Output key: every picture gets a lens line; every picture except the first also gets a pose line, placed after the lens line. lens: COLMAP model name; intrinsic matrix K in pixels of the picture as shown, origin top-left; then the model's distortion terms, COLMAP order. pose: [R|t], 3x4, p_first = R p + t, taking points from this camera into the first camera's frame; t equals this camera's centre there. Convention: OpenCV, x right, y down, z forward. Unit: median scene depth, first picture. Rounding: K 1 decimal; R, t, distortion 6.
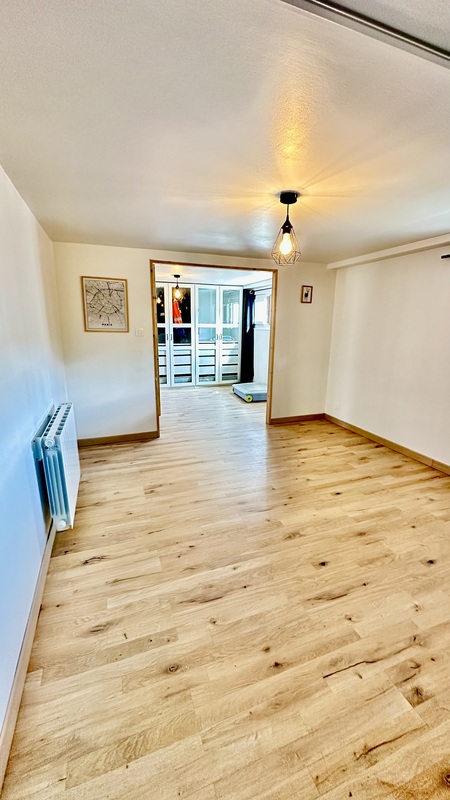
lens RADIAL K [[319.7, 0, 225.4], [0, 319.7, 401.9], [0, 0, 1]] dist [0.002103, 0.000064]
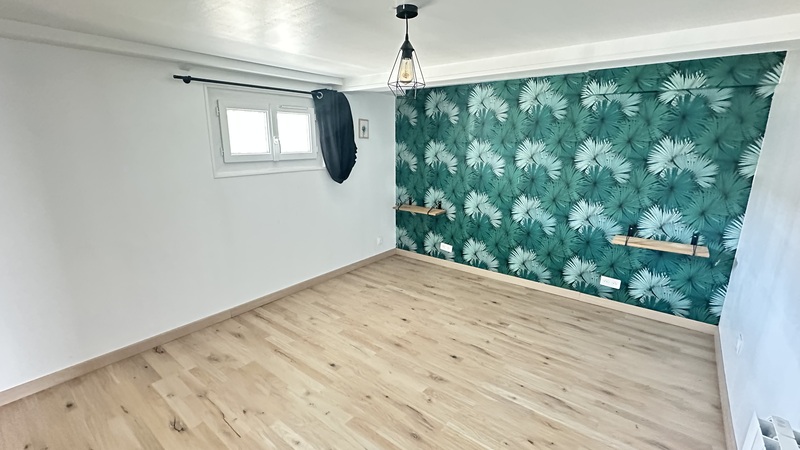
lens RADIAL K [[353.1, 0, 400.1], [0, 353.1, 225.5], [0, 0, 1]] dist [-0.002758, -0.000069]
pose [[-0.522384, -0.214228, 0.825361, -0.554741], [0.197377, 0.911262, 0.361447, -0.452810], [-0.829553, 0.351722, -0.433745, 1.452557]]
